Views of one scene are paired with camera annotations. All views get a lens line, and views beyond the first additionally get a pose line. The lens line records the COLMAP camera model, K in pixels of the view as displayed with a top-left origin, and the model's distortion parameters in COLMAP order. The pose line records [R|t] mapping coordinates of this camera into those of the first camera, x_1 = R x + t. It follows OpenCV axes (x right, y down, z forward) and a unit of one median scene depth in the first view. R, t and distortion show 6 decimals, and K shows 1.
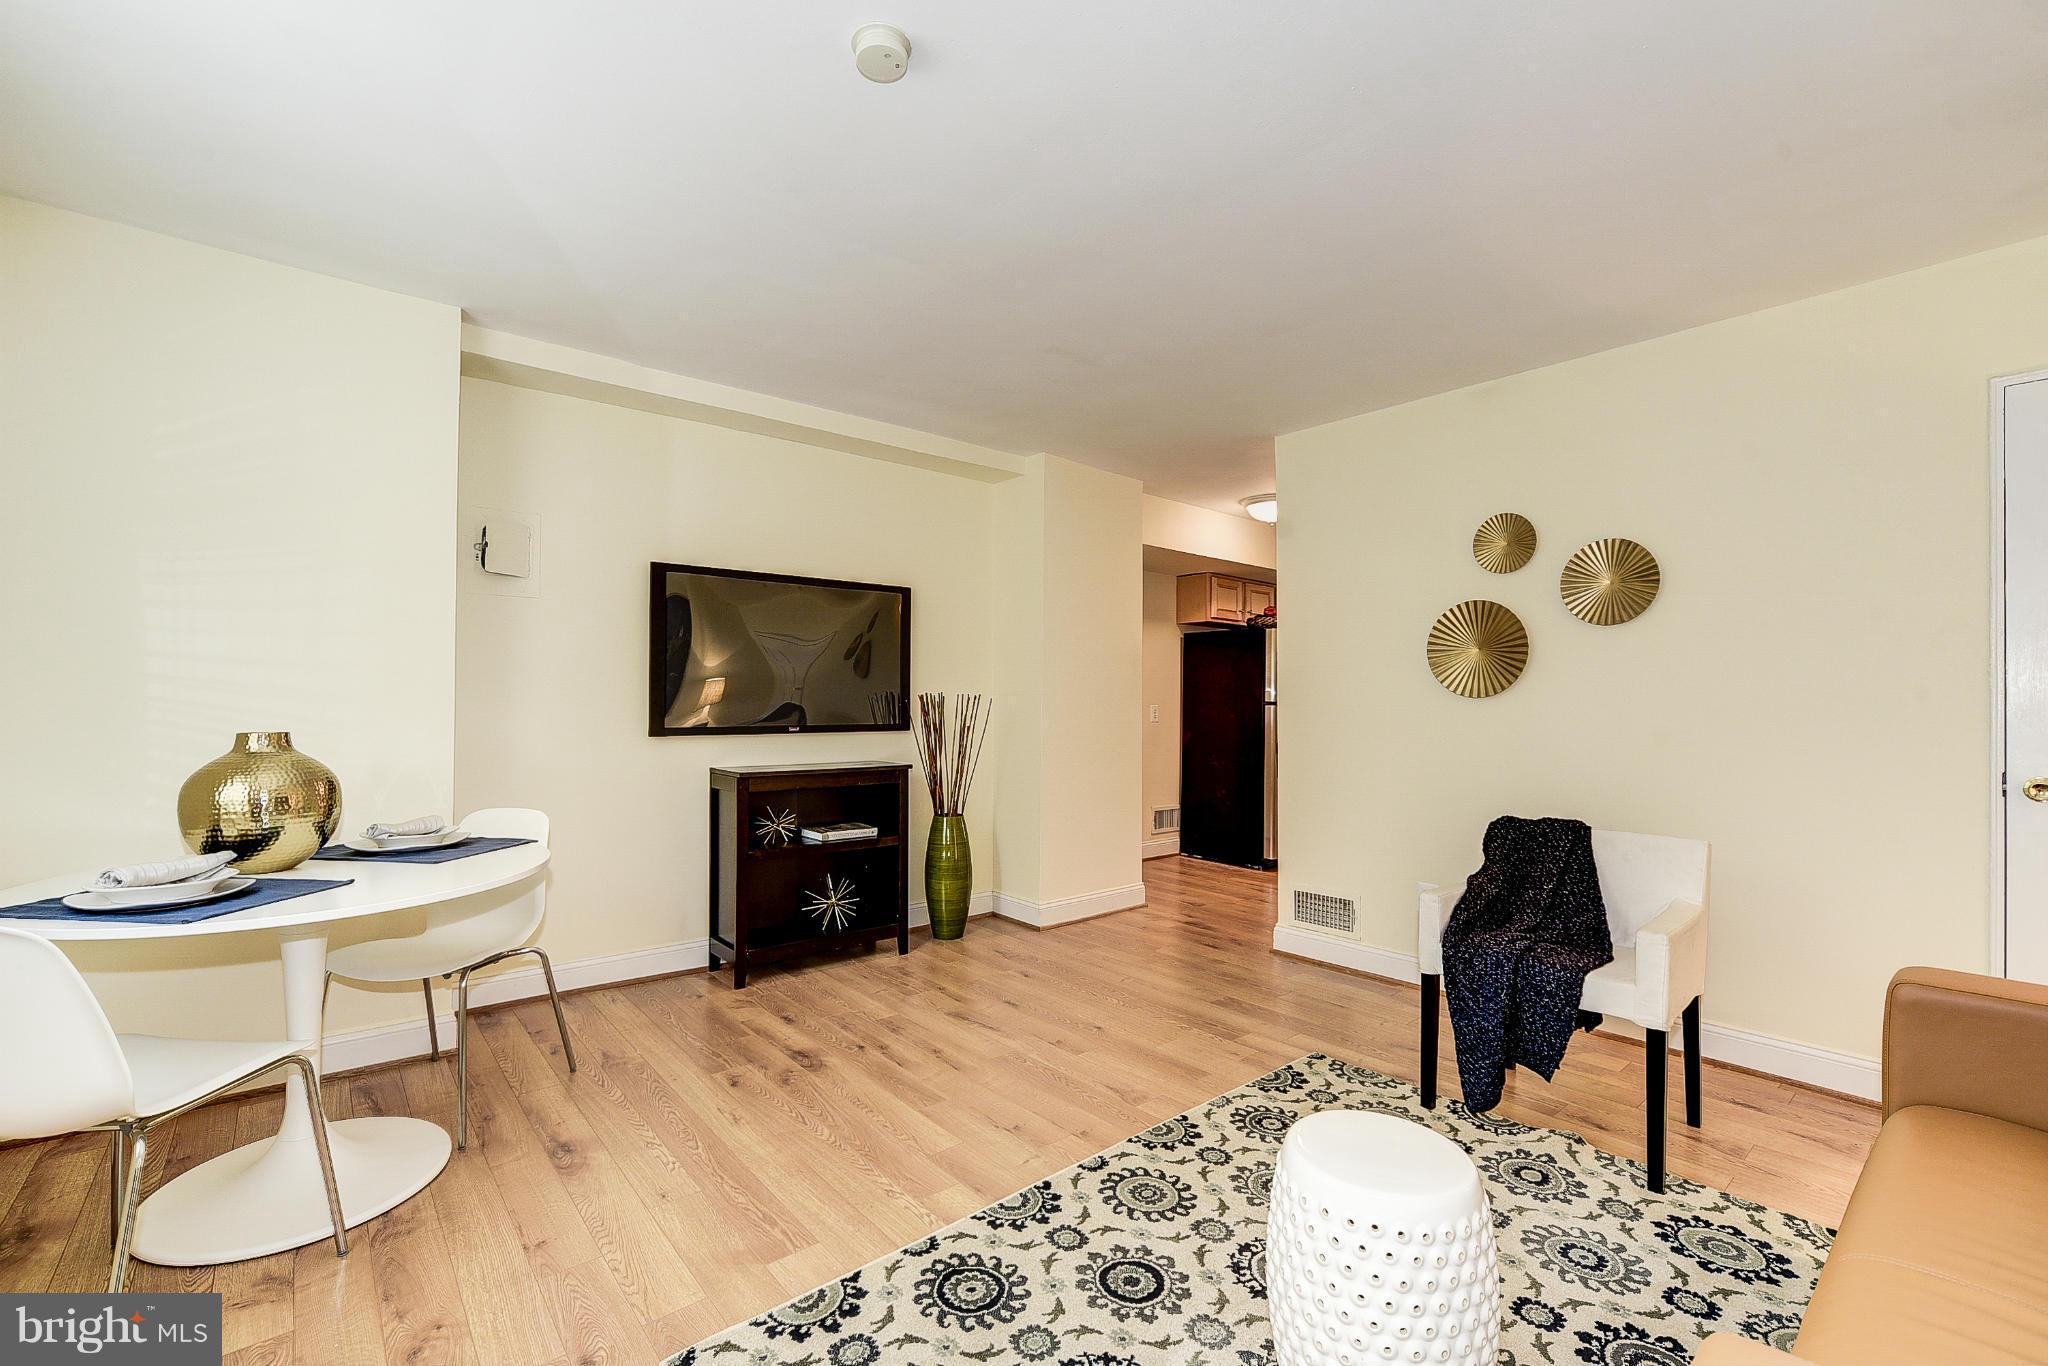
lens RADIAL K [[872.9, 0, 1026.6], [0, 872.9, 668.4], [0, 0, 1]] dist [-0.011755, -0.000471]
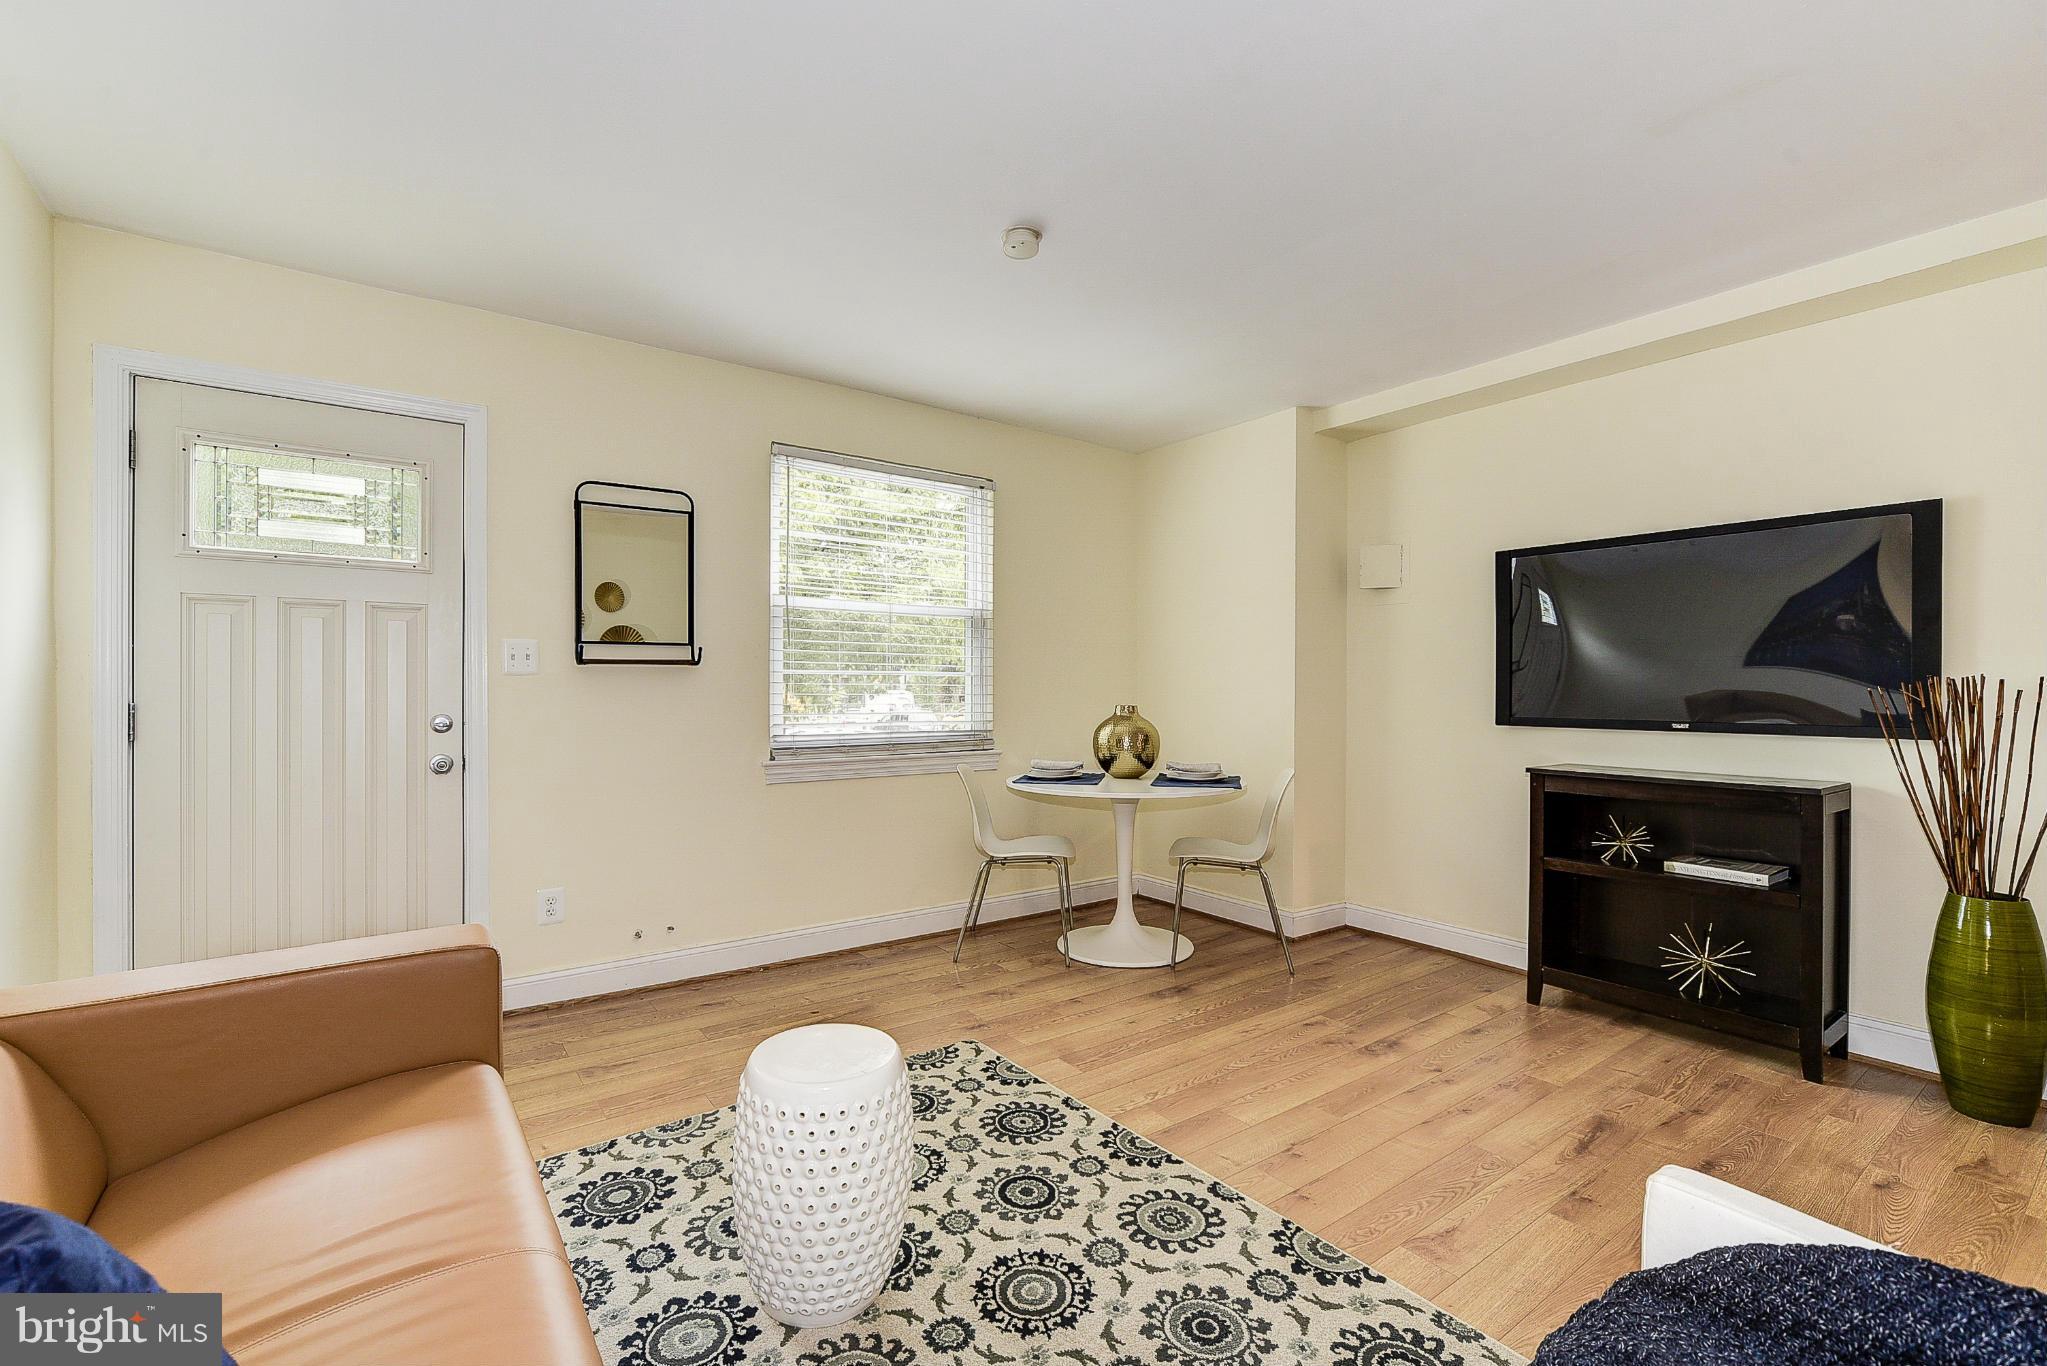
lens RADIAL K [[873.6, 0, 1016.5], [0, 873.6, 687.4], [0, 0, 1]] dist [-0.009868, 0.000990]
pose [[-0.071635, -0.006287, -0.997411, 0.971975], [0.032961, 0.999419, -0.008667, 0.039526], [0.996886, -0.033496, -0.071386, 0.834749]]
